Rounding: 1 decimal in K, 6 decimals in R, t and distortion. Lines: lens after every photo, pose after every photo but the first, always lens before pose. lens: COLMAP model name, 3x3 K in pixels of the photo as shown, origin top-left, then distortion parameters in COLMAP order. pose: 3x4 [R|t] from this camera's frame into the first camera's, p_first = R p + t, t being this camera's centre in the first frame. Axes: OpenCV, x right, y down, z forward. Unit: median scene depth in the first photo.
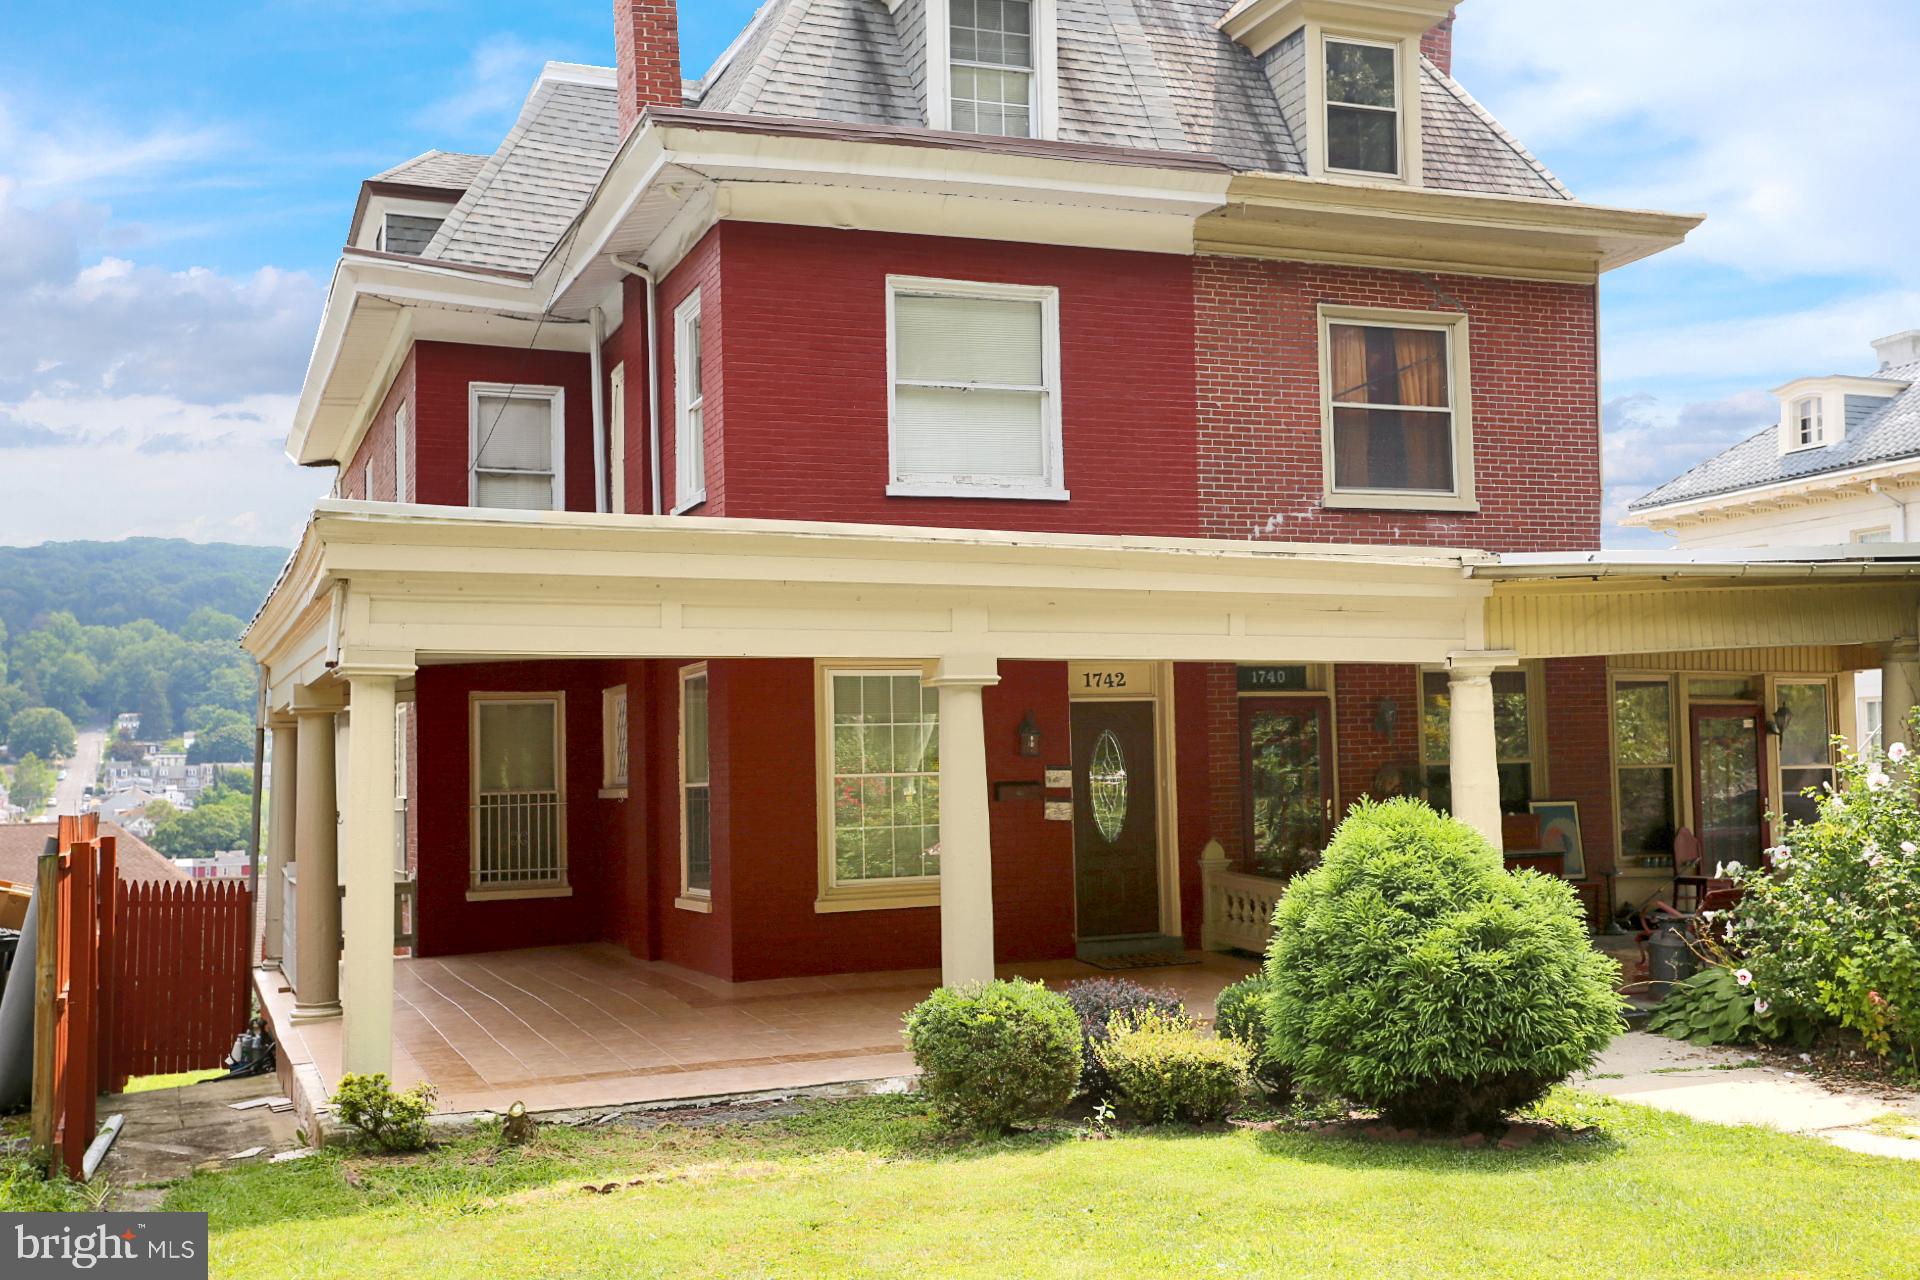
lens RADIAL K [[1955.1, 0, 960.3], [0, 1955.1, 643.9], [0, 0, 1]] dist [0.029105, 0.000000]
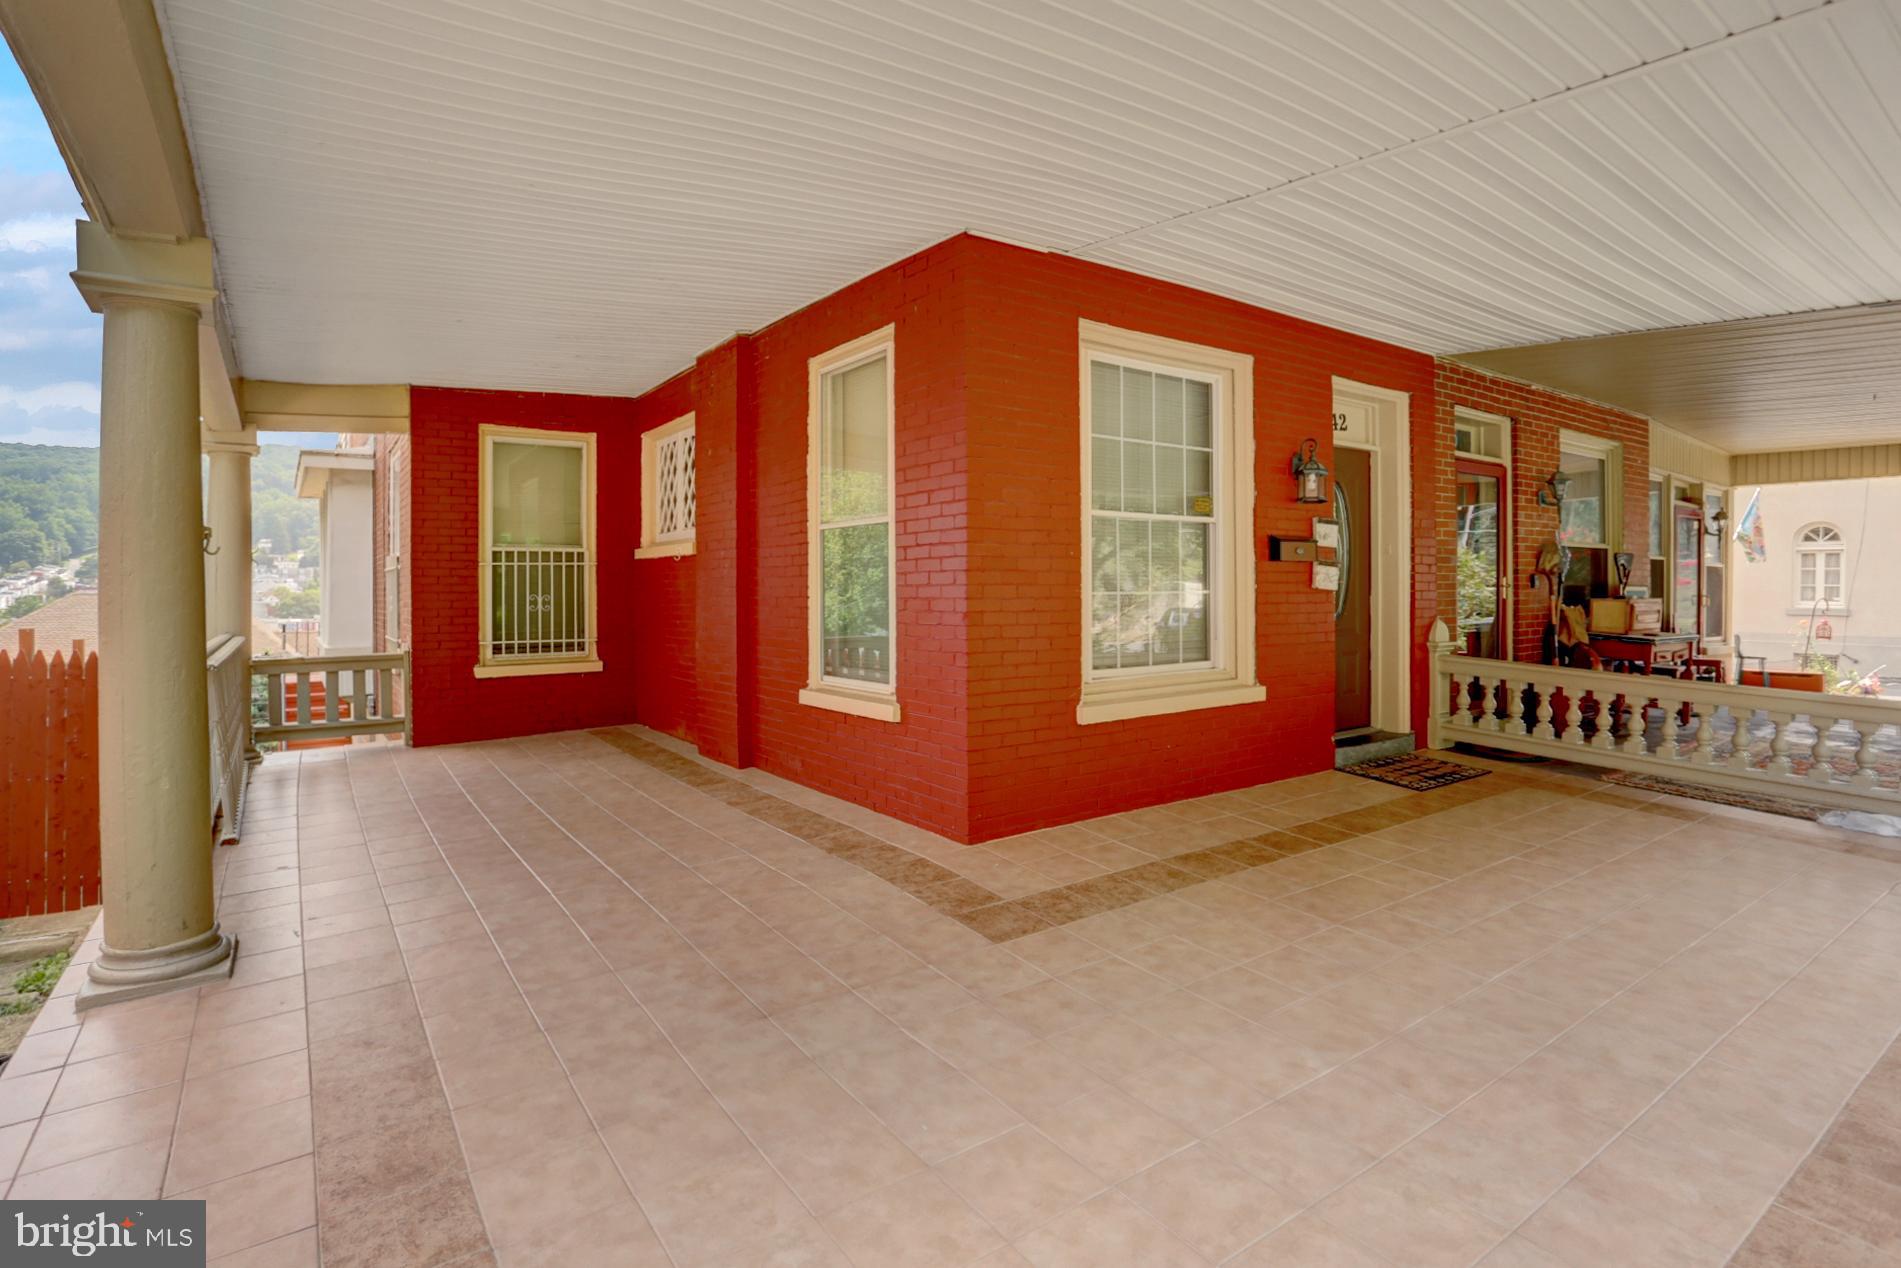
lens RADIAL K [[961.8, 0, 939.8], [0, 961.8, 597.0], [0, 0, 1]] dist [-0.049074, -0.000700]
pose [[0.974845, 0.020846, 0.221908, -0.167394], [-0.038109, 0.996545, 0.073798, 0.067255], [-0.219603, -0.080398, 0.972271, 0.635023]]
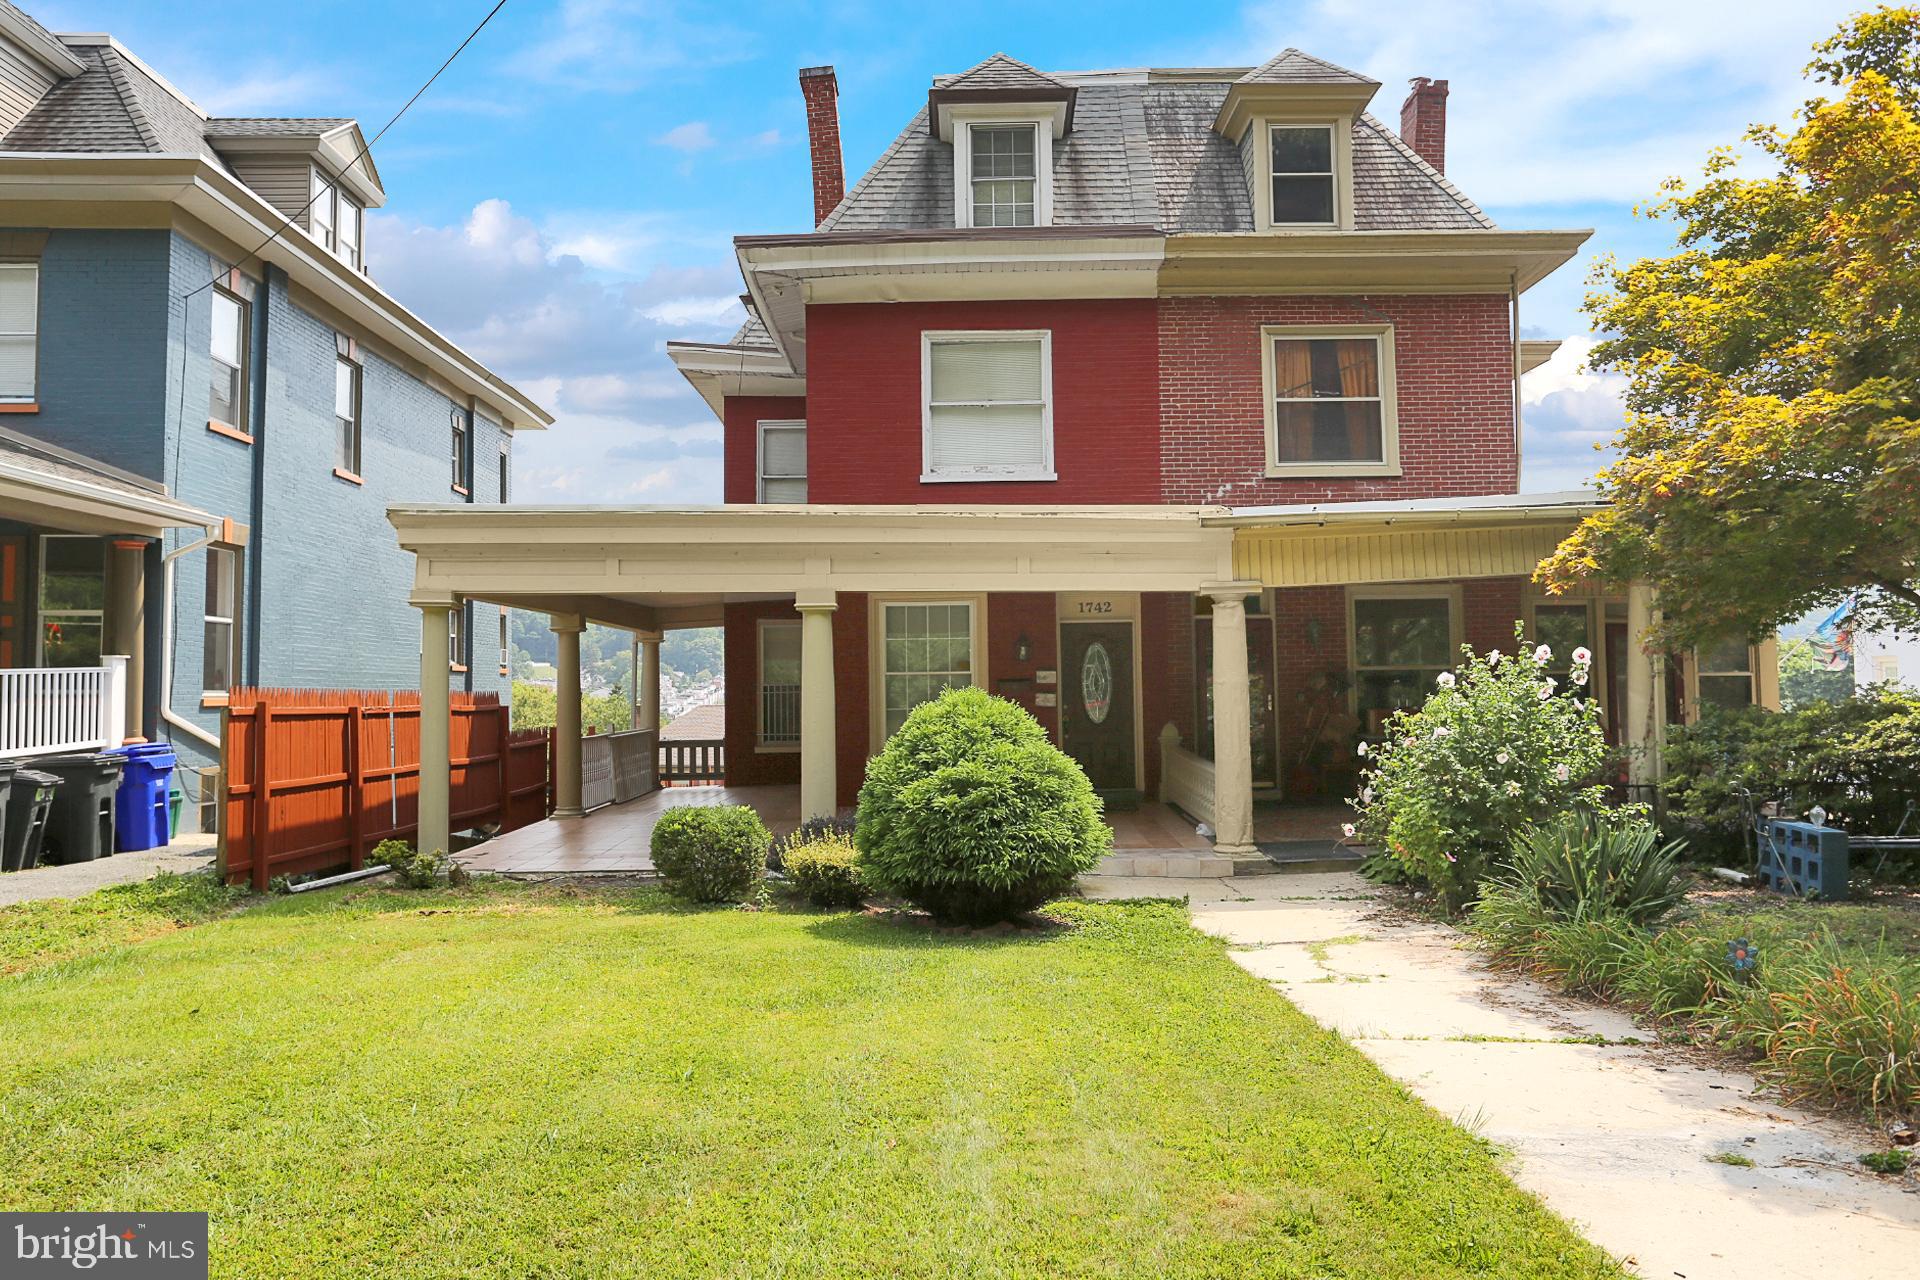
lens RADIAL K [[1360.2, 0, 973.7], [0, 1360.2, 640.8], [0, 0, 1]] dist [-0.036078, 0.002653]
pose [[0.932487, -0.000737, -0.361203, 0.338918], [0.014093, 0.999311, 0.034343, 0.007372], [0.360929, -0.037115, 0.931854, 0.056983]]
